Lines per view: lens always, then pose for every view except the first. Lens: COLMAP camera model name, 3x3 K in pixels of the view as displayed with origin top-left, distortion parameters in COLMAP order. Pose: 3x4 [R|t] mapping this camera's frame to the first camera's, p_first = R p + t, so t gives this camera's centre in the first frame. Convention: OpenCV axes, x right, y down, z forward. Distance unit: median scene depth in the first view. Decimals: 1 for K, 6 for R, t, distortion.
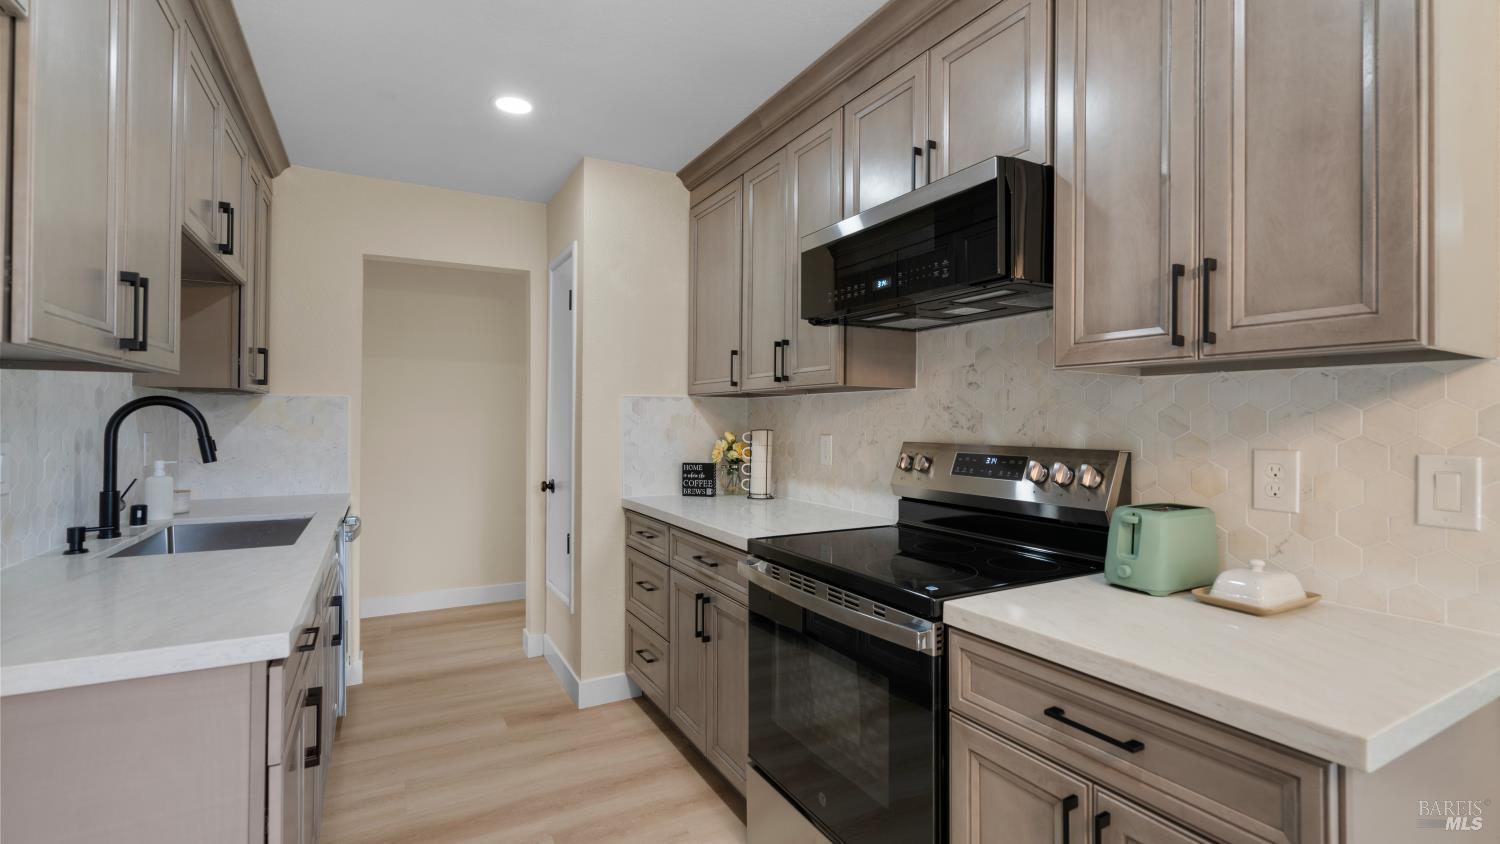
lens RADIAL K [[680.6, 0, 745.4], [0, 680.6, 416.6], [0, 0, 1]] dist [-0.002802, 0.000339]
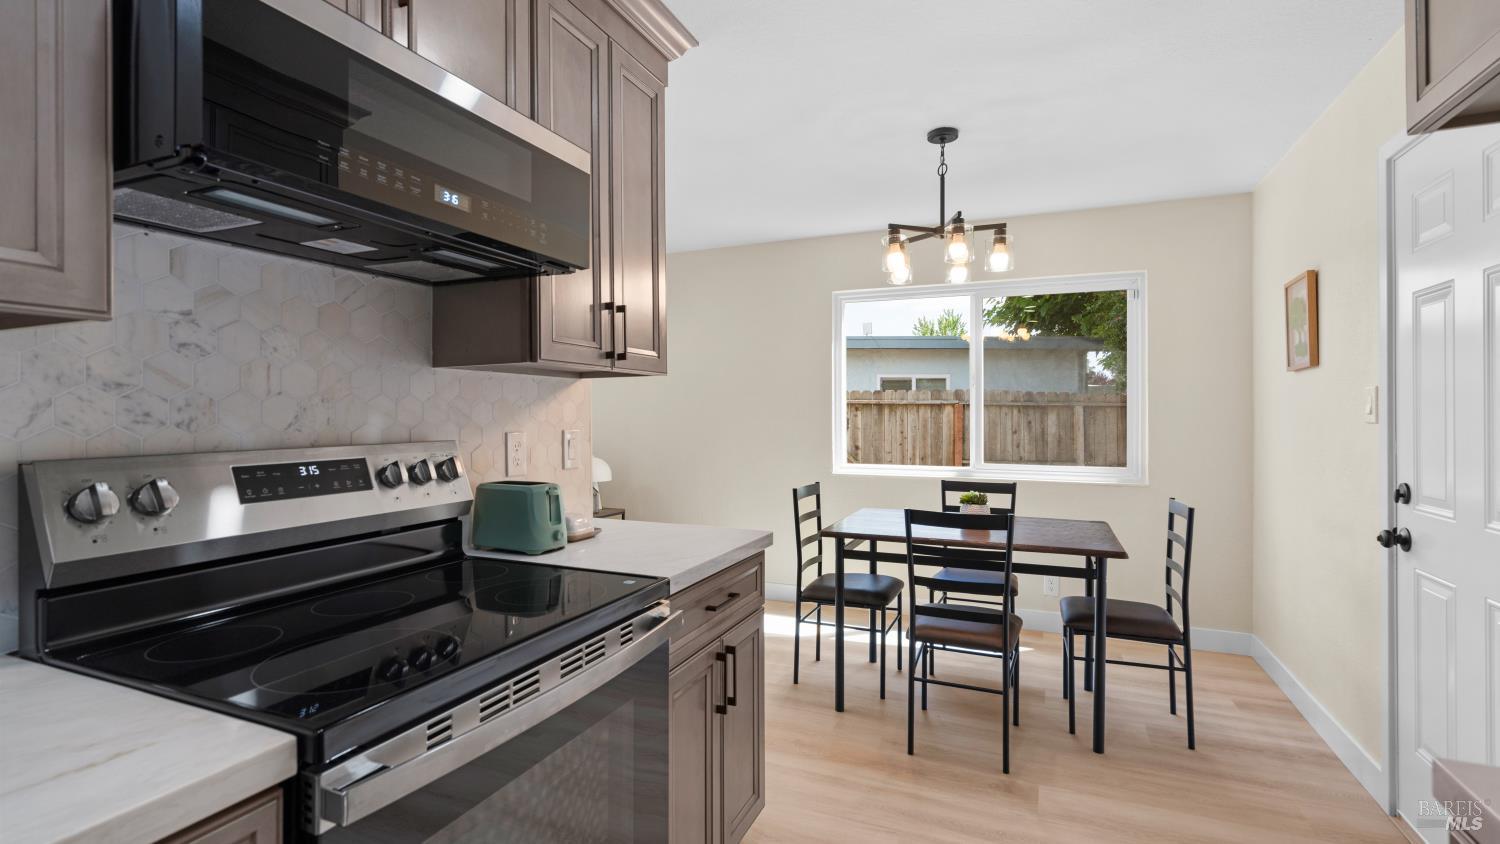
lens RADIAL K [[680.6, 0, 745.4], [0, 680.6, 416.6], [0, 0, 1]] dist [-0.002802, 0.000339]
pose [[-0.611391, -0.010051, 0.791265, -0.649830], [-0.007527, 0.999948, 0.006885, 0.005193], [-0.791293, -0.001747, -0.611435, 1.596860]]
